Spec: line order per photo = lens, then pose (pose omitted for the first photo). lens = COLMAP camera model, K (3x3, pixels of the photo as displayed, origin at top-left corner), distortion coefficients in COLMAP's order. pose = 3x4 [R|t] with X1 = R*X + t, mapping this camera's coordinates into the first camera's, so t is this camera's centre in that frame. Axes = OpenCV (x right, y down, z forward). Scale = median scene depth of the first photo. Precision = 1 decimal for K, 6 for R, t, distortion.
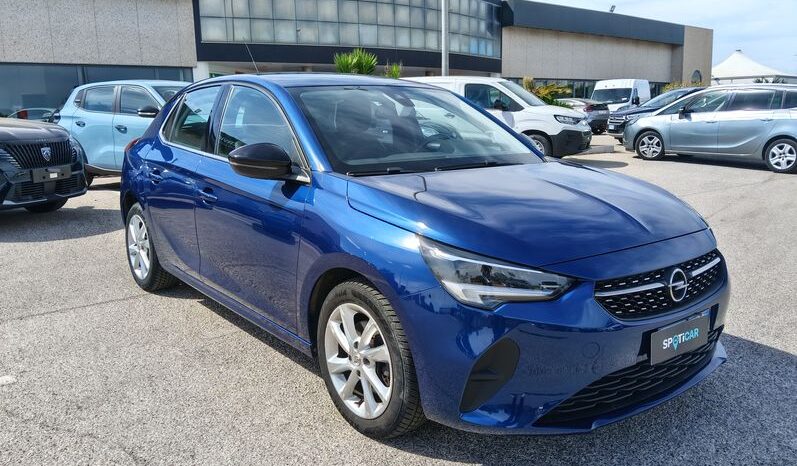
lens RADIAL K [[650.4, 0, 396.2], [0, 650.4, 235.8], [0, 0, 1]] dist [0.069459, -0.155622]
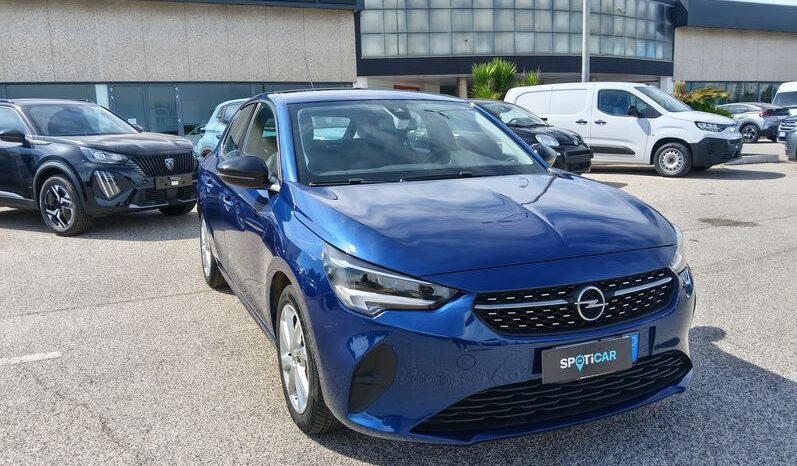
lens RADIAL K [[650.4, 0, 399.4], [0, 650.4, 238.0], [0, 0, 1]] dist [0.069459, -0.155622]
pose [[0.966556, 0.029427, -0.254762, 0.078639], [-0.032068, 0.999466, -0.006219, -0.001024], [0.254443, 0.014181, 0.966984, 0.001152]]
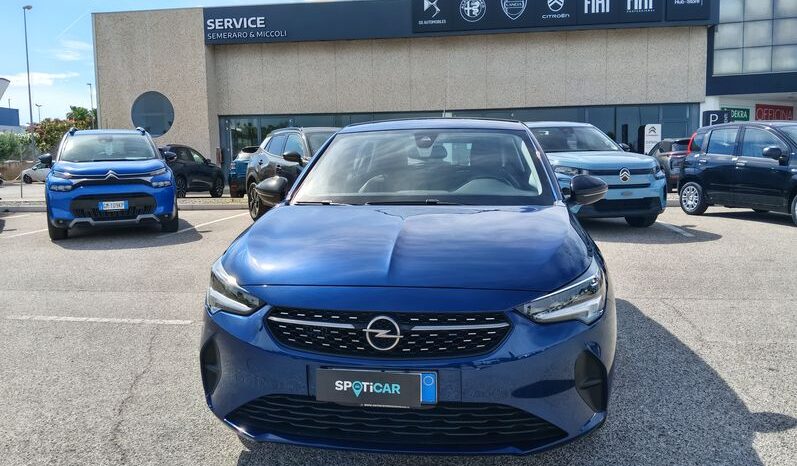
lens RADIAL K [[650.4, 0, 400.7], [0, 650.4, 236.5], [0, 0, 1]] dist [0.069459, -0.155622]
pose [[0.680559, 0.092152, -0.726875, 0.221994], [-0.130008, 0.991505, 0.003977, -0.014314], [0.721067, 0.091793, 0.686758, 0.068541]]
